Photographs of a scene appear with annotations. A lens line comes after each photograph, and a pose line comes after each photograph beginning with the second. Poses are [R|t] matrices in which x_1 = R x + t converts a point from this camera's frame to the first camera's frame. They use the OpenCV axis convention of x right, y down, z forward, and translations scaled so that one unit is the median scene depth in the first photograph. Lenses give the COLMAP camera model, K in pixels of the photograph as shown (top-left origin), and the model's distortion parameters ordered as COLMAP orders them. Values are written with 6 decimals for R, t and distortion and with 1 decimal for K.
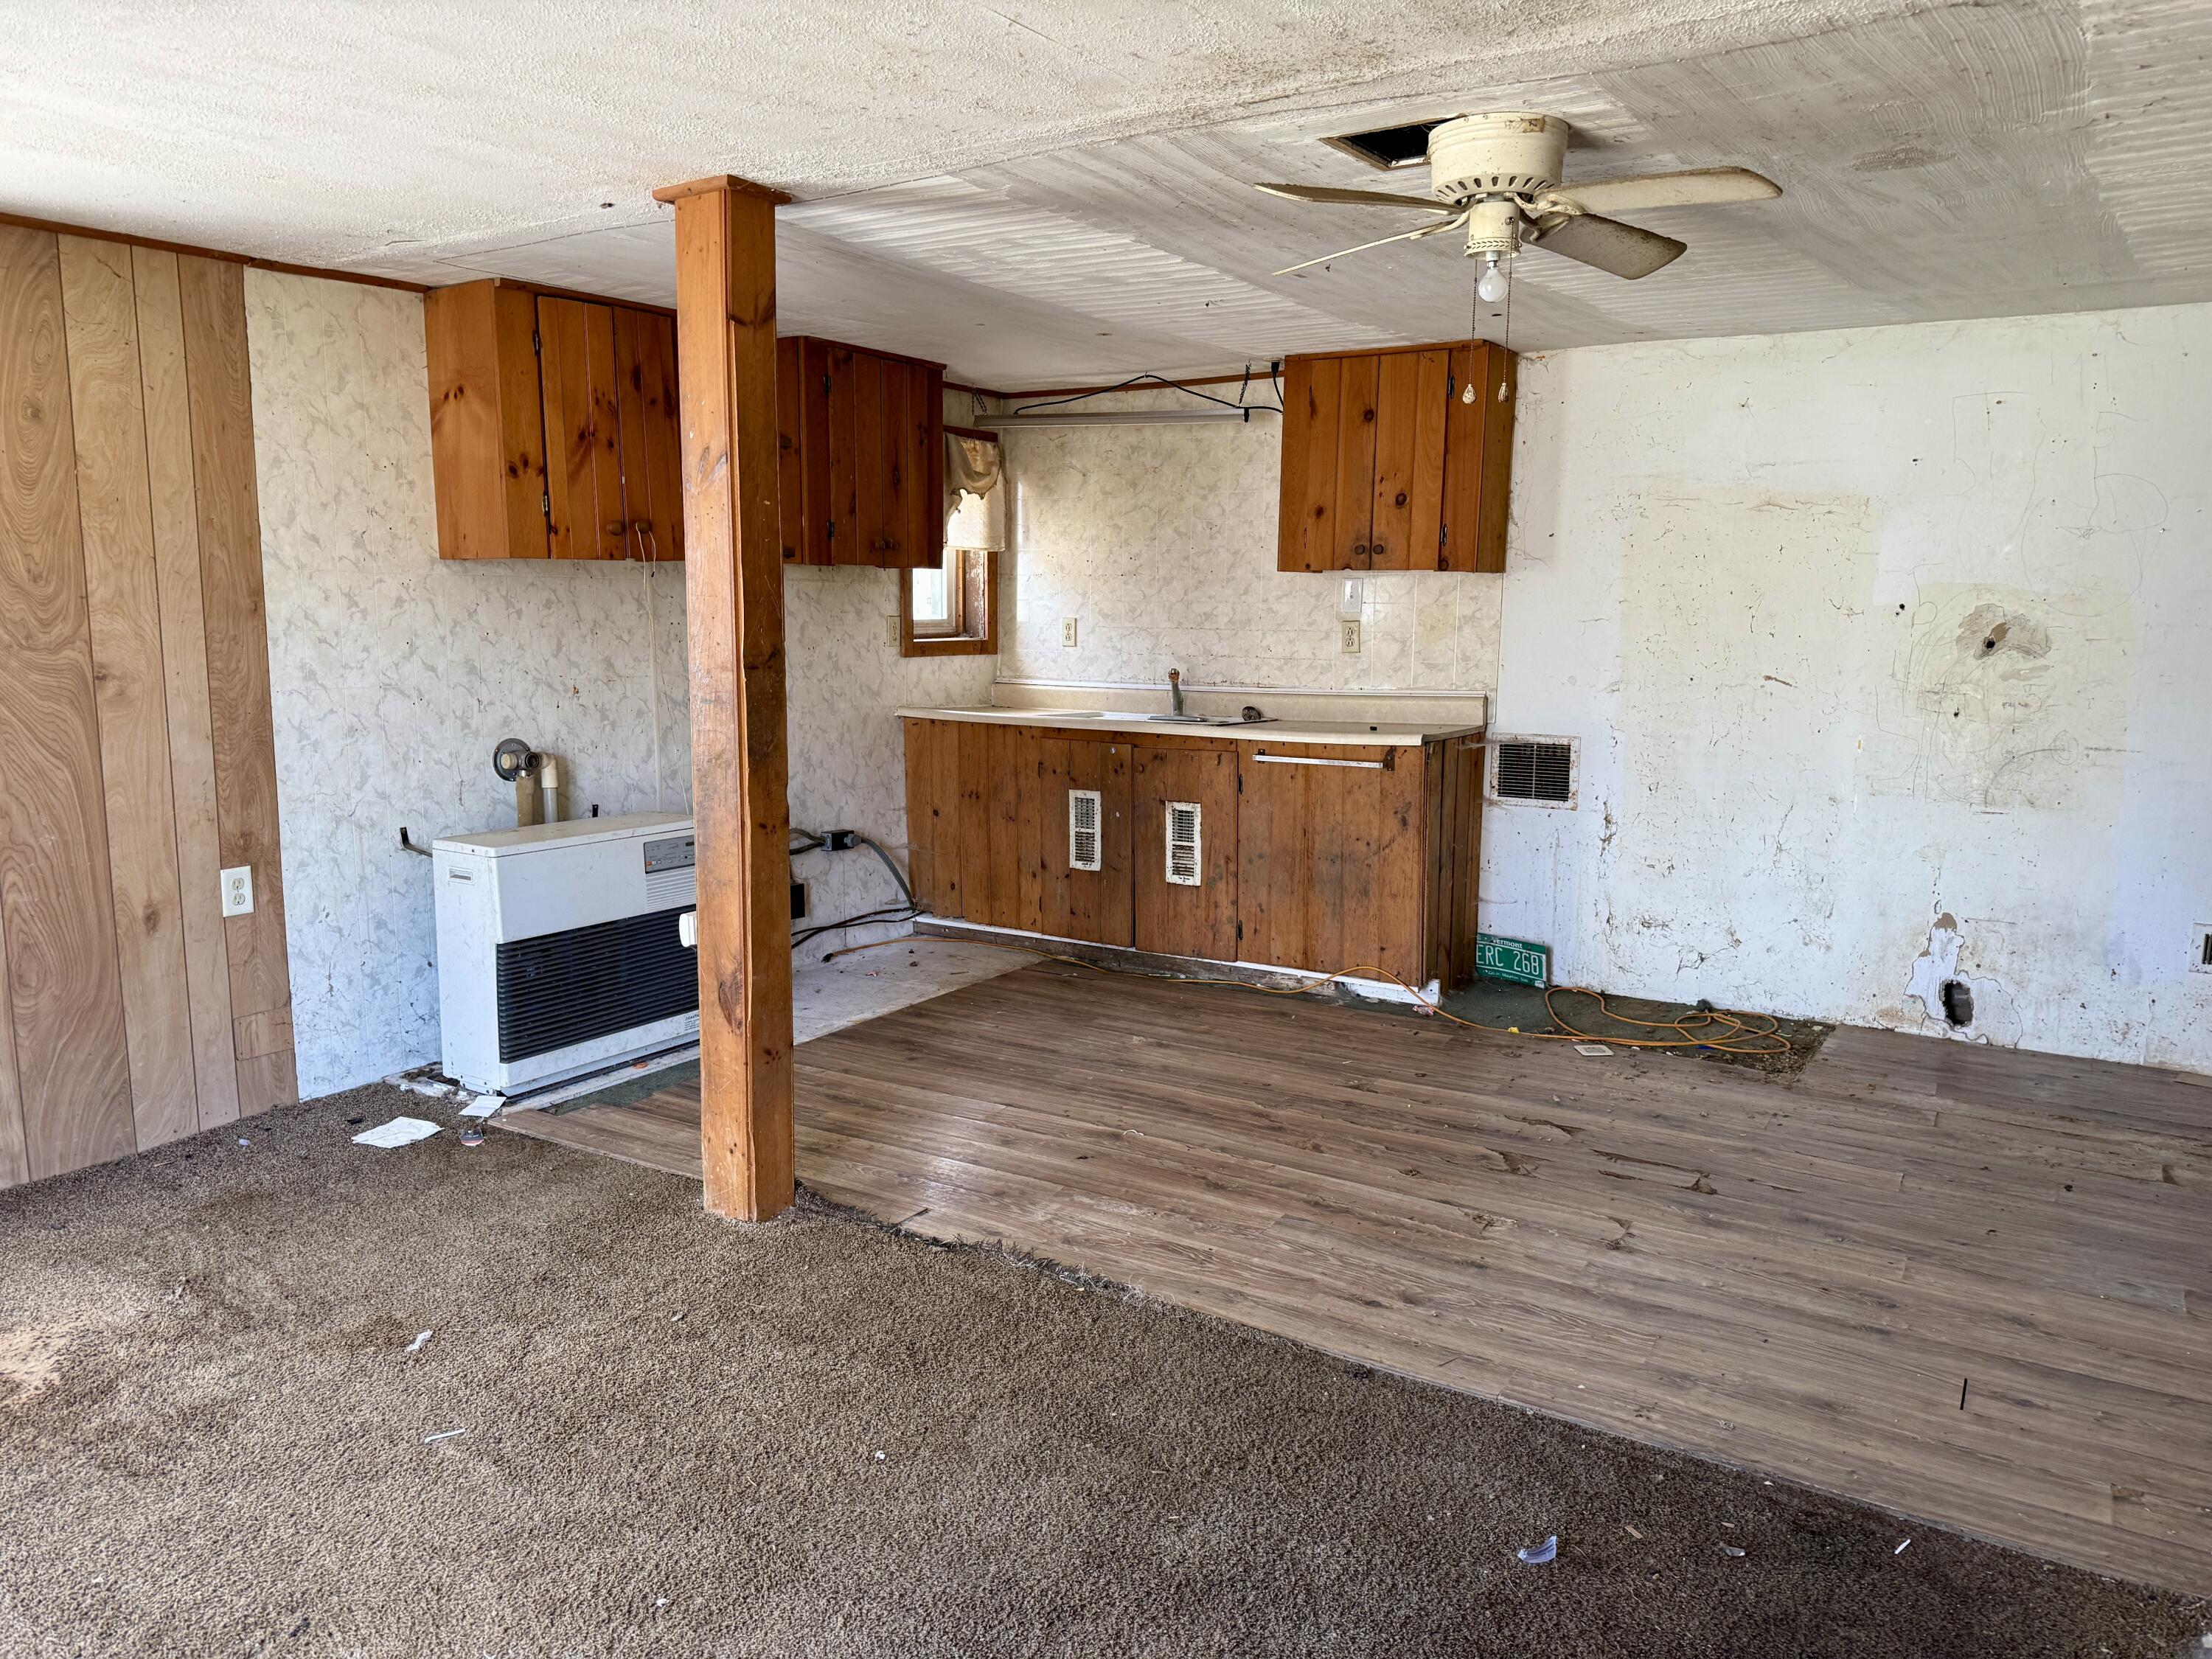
lens RADIAL K [[1549.0, 0, 1106.0], [0, 1549.0, 829.5], [0, 0, 1]] dist [0.066076, -0.064872]
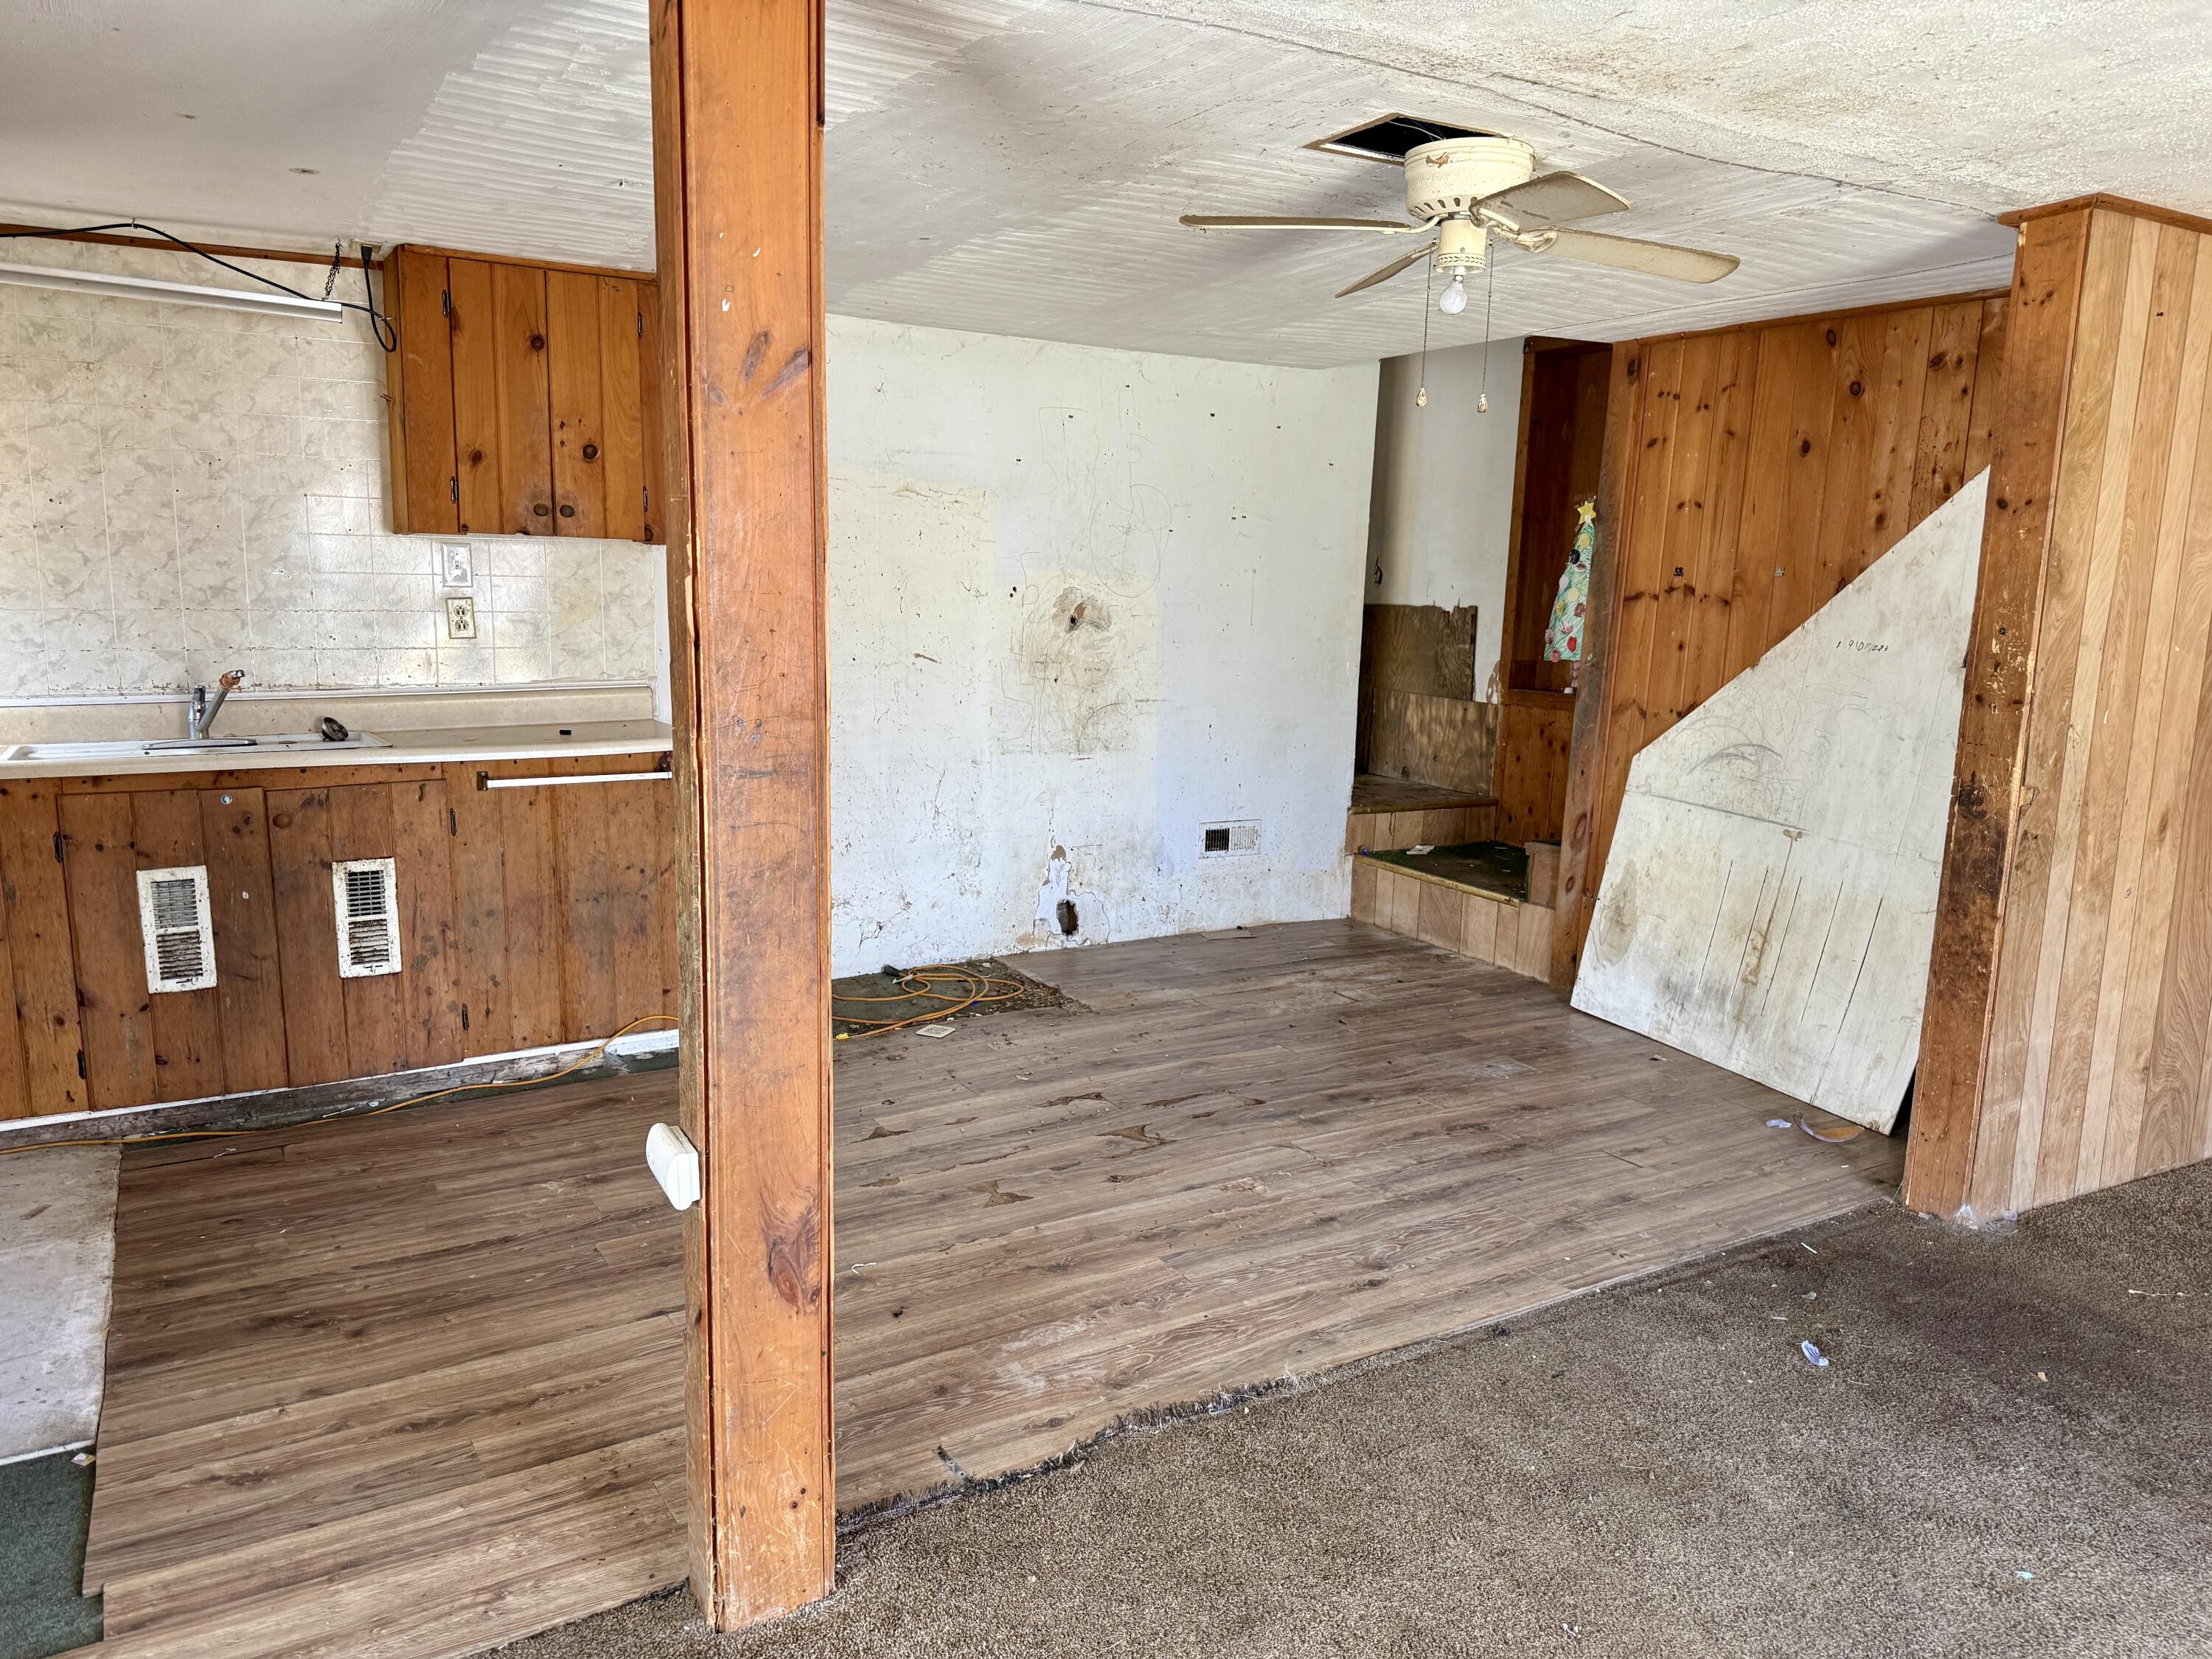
lens RADIAL K [[1533.9, 0, 1132.4], [0, 1533.9, 830.0], [0, 0, 1]] dist [0.147871, -0.202066]
pose [[0.446595, -0.142106, 0.883379, -0.527009], [0.117035, 0.988102, 0.099784, -0.076633], [-0.887049, 0.058823, 0.457913, 0.455758]]
